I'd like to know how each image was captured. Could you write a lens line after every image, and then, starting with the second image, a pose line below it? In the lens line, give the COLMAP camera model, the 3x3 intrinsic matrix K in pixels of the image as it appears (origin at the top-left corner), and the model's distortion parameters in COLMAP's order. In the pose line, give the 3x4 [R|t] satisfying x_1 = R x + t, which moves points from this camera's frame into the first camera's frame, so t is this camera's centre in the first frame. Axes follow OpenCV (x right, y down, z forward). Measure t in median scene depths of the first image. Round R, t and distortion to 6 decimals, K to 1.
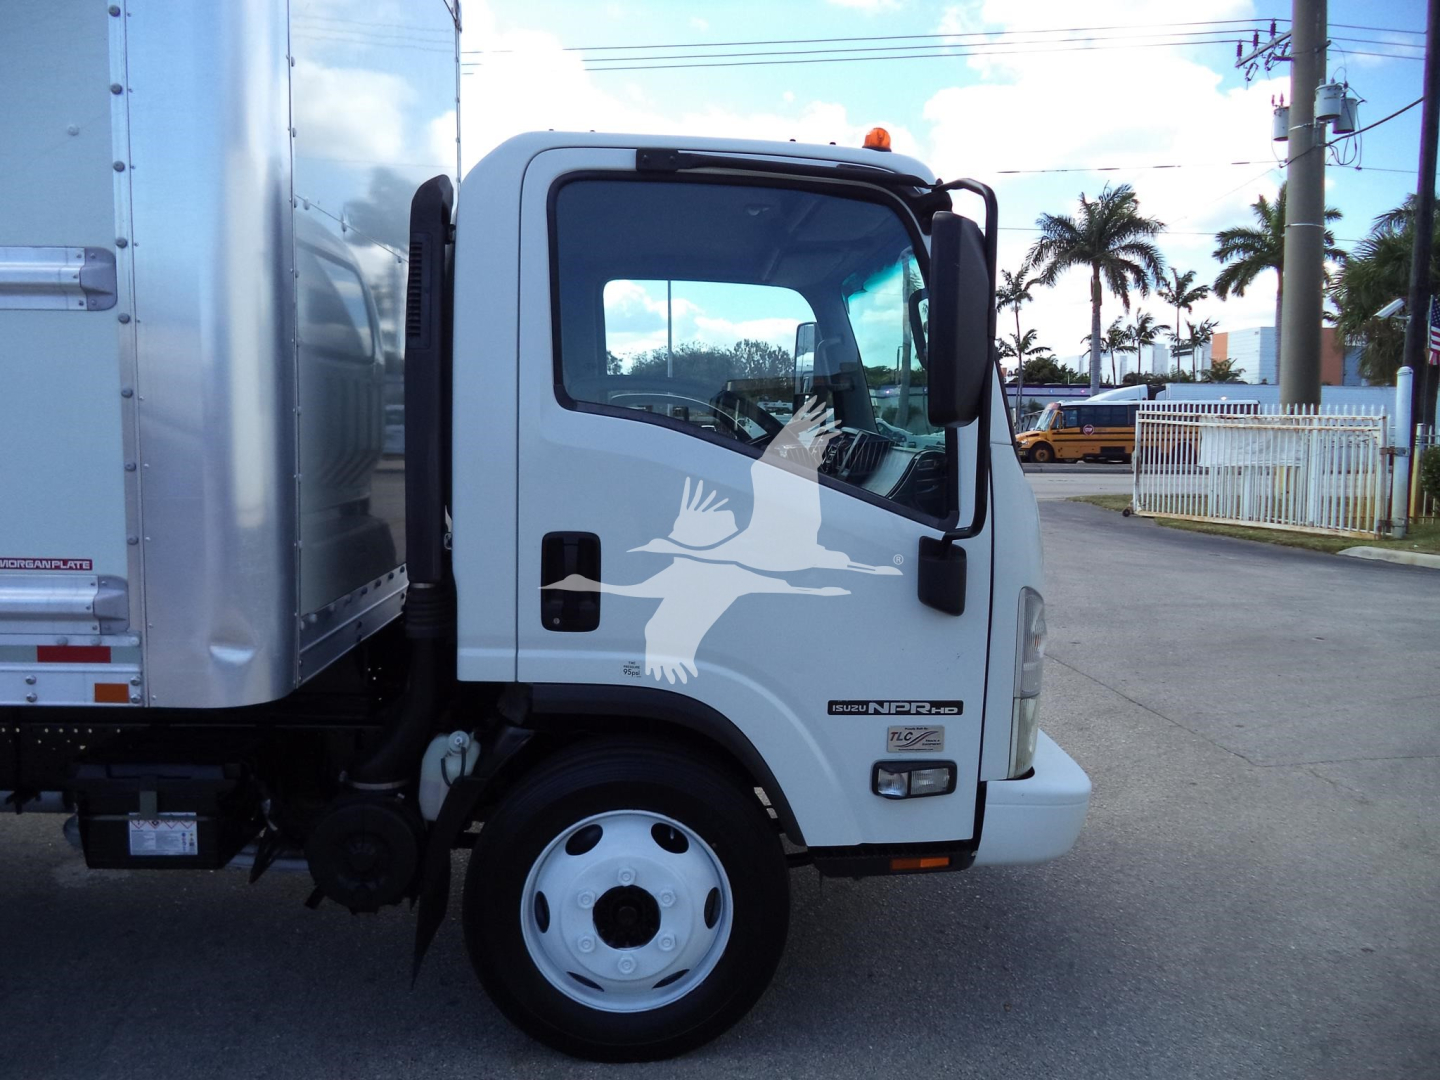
lens RADIAL K [[1192.5, 0, 714.0], [0, 1192.5, 543.4], [0, 0, 1]] dist [-0.037499, 0.020655]
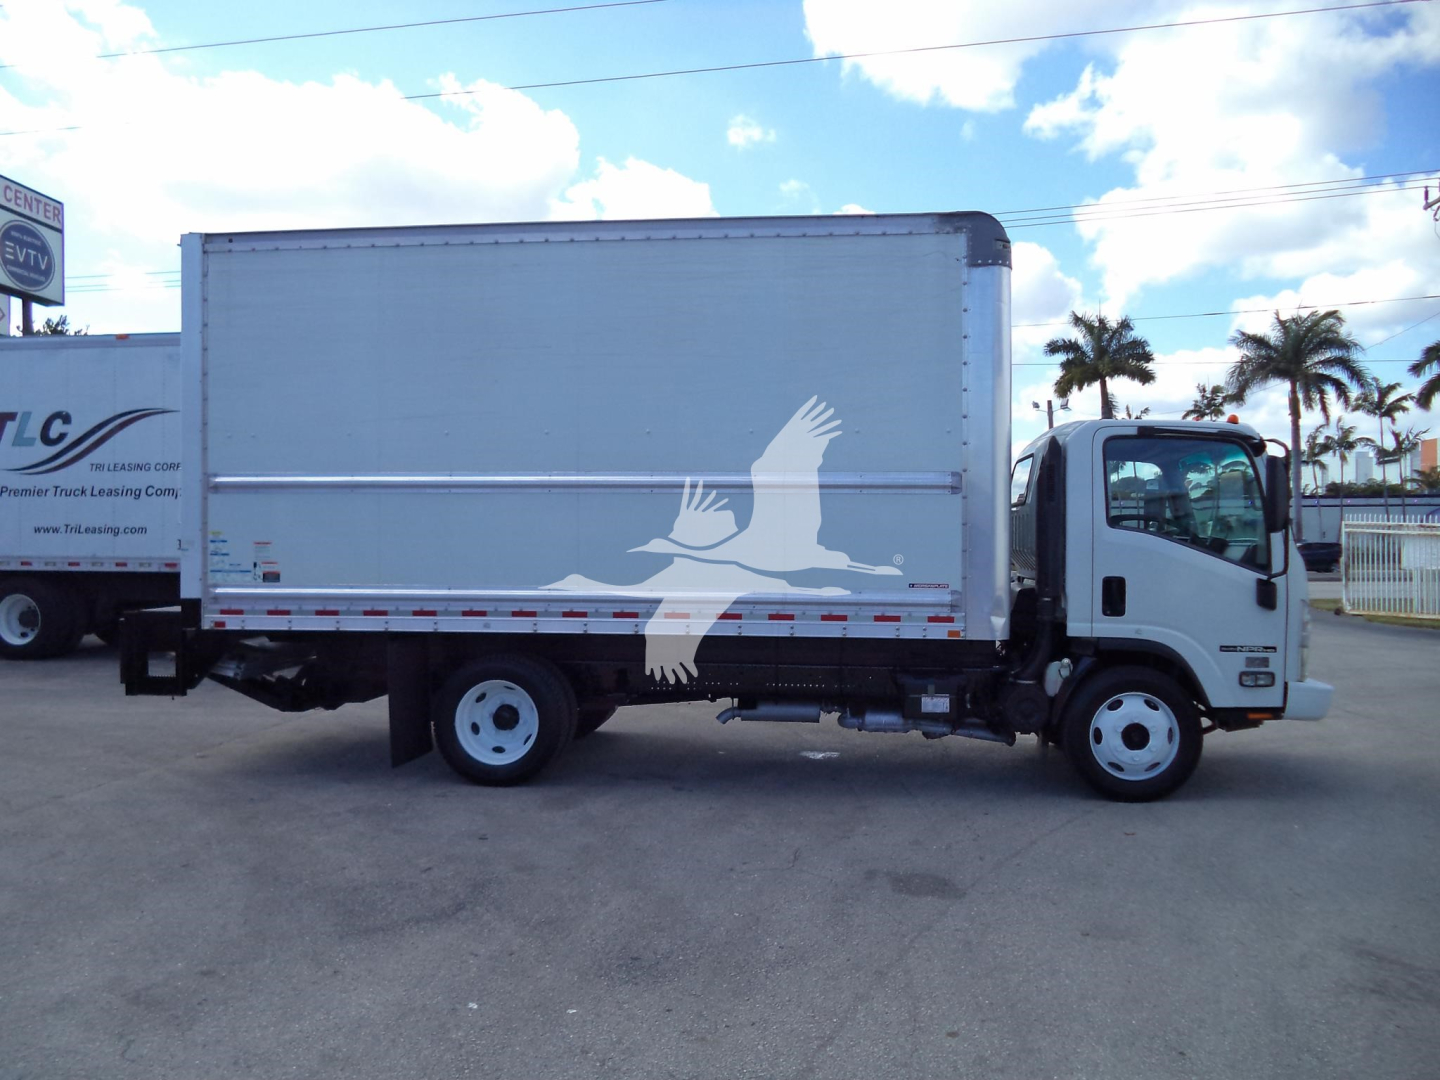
lens RADIAL K [[1192.5, 0, 718.9], [0, 1192.5, 539.3], [0, 0, 1]] dist [-0.037499, 0.020655]
pose [[0.989560, -0.009708, -0.143793, -0.558103], [-0.004713, 0.995016, -0.099608, 0.158683], [0.144044, 0.099246, 0.984582, -1.533157]]
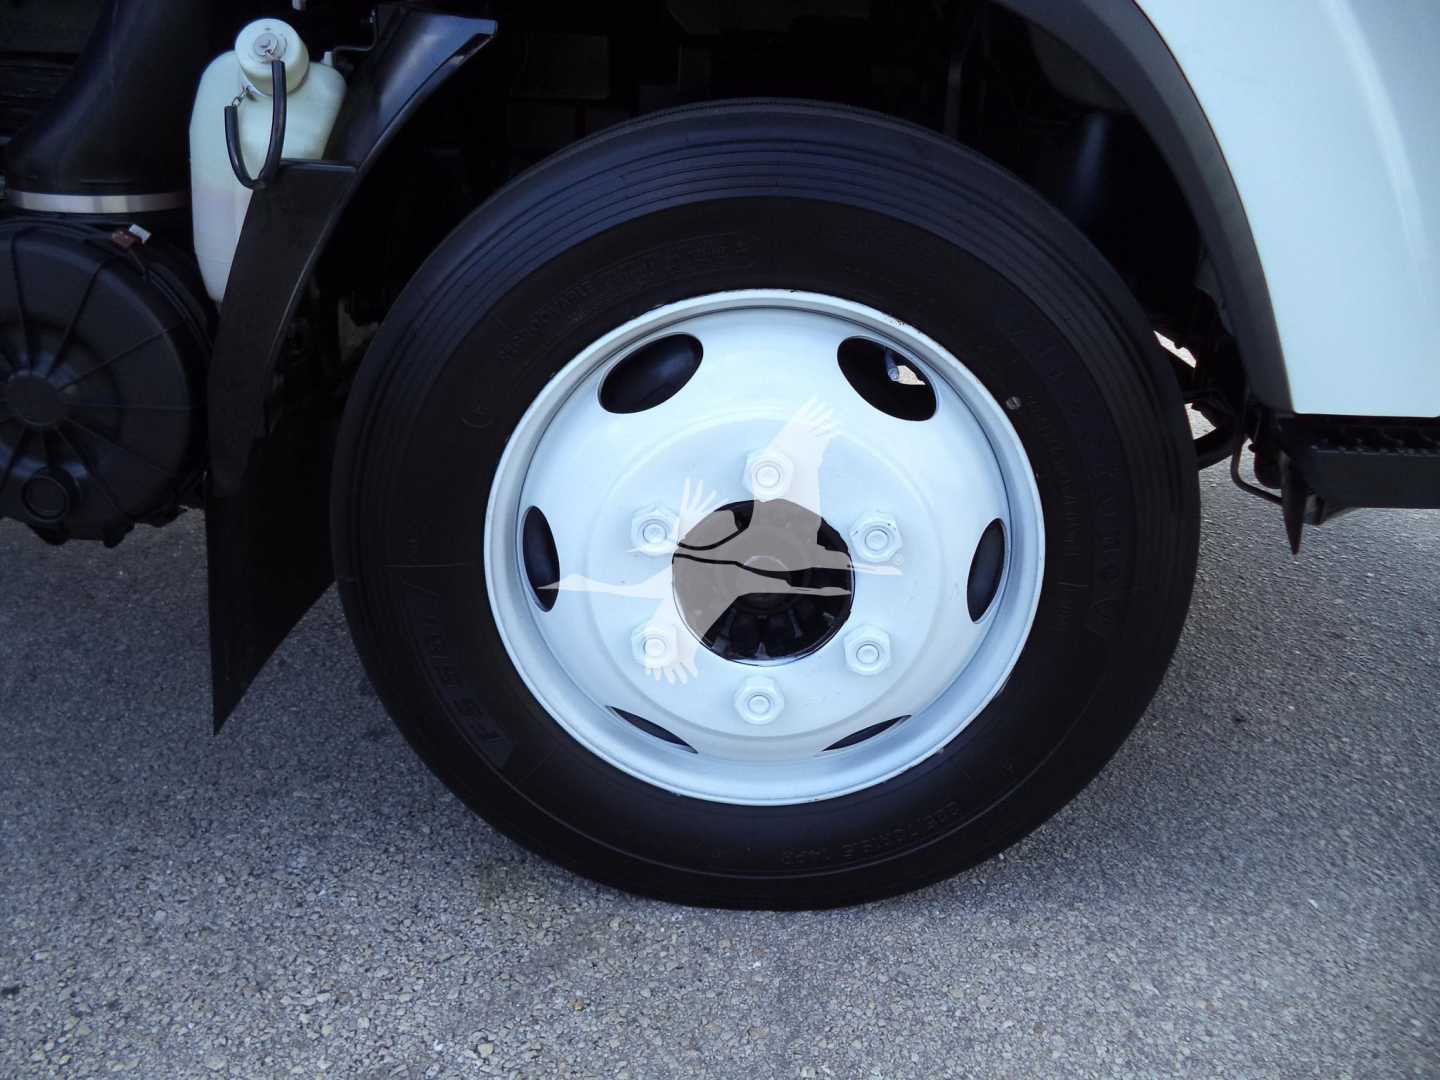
lens RADIAL K [[1192.5, 0, 720.8], [0, 1192.5, 538.8], [0, 0, 1]] dist [-0.037499, 0.020655]
pose [[0.996877, 0.045202, -0.064755, -0.062389], [-0.024964, 0.958311, 0.284635, 0.193838], [0.074921, -0.282130, 0.956446, 0.640468]]
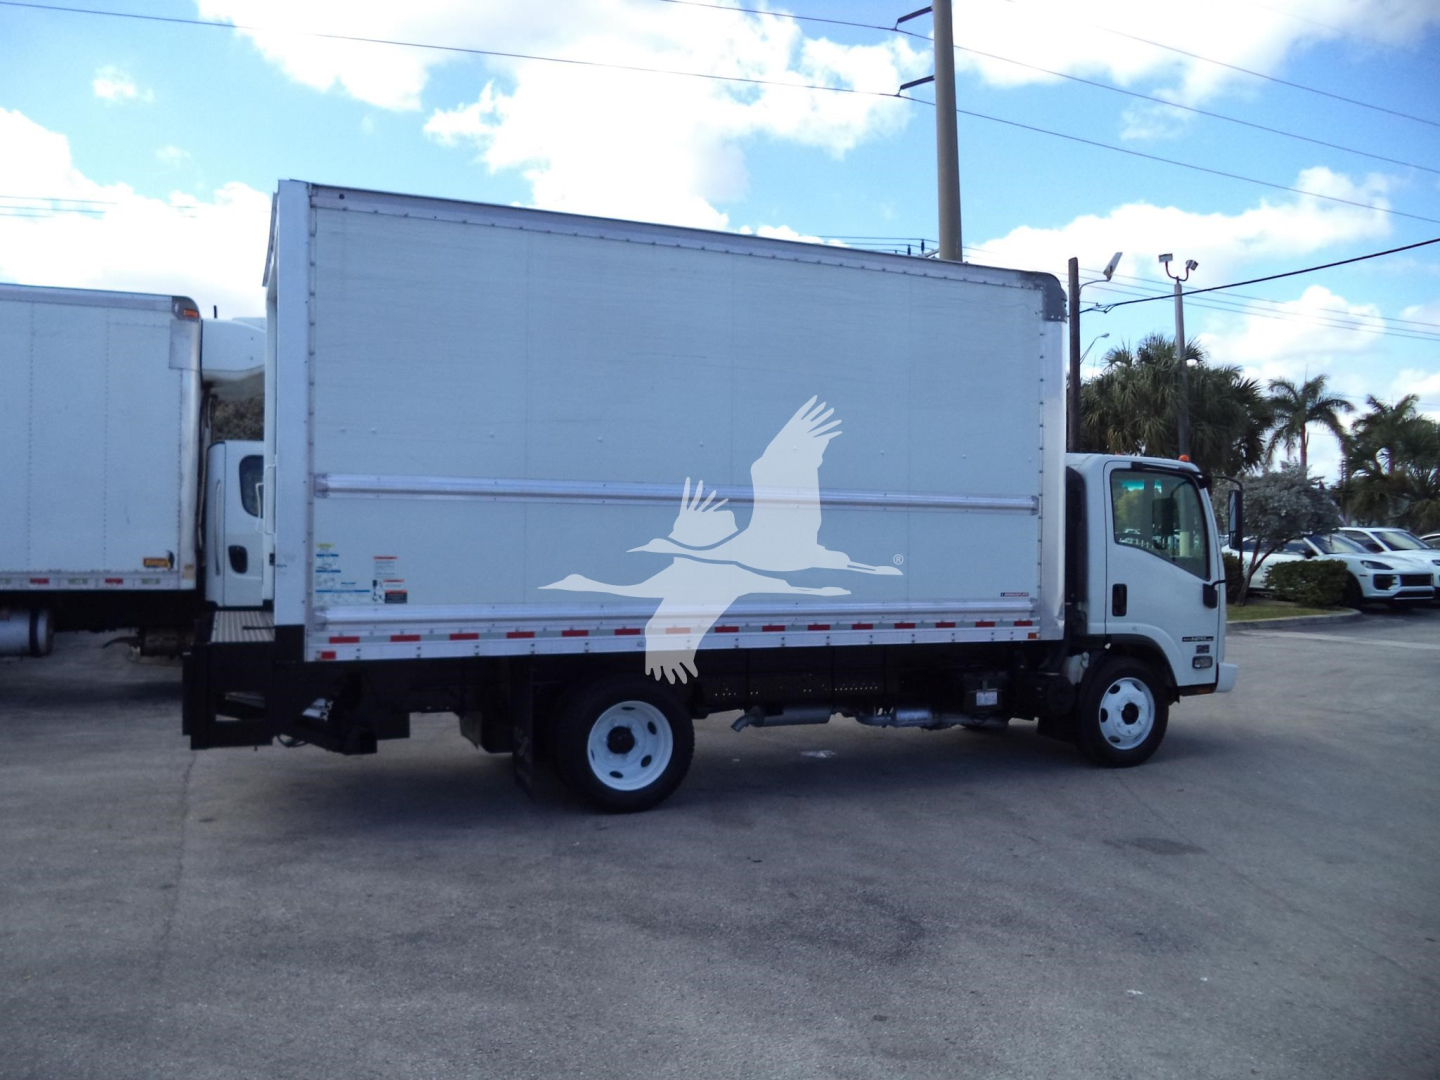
lens RADIAL K [[1192.5, 0, 730.4], [0, 1192.5, 528.3], [0, 0, 1]] dist [-0.037499, 0.020655]
pose [[0.930584, -0.000650, 0.366079, -2.070155], [0.040484, 0.994047, -0.101147, 0.111730], [-0.363834, 0.108947, 0.925070, -1.418452]]
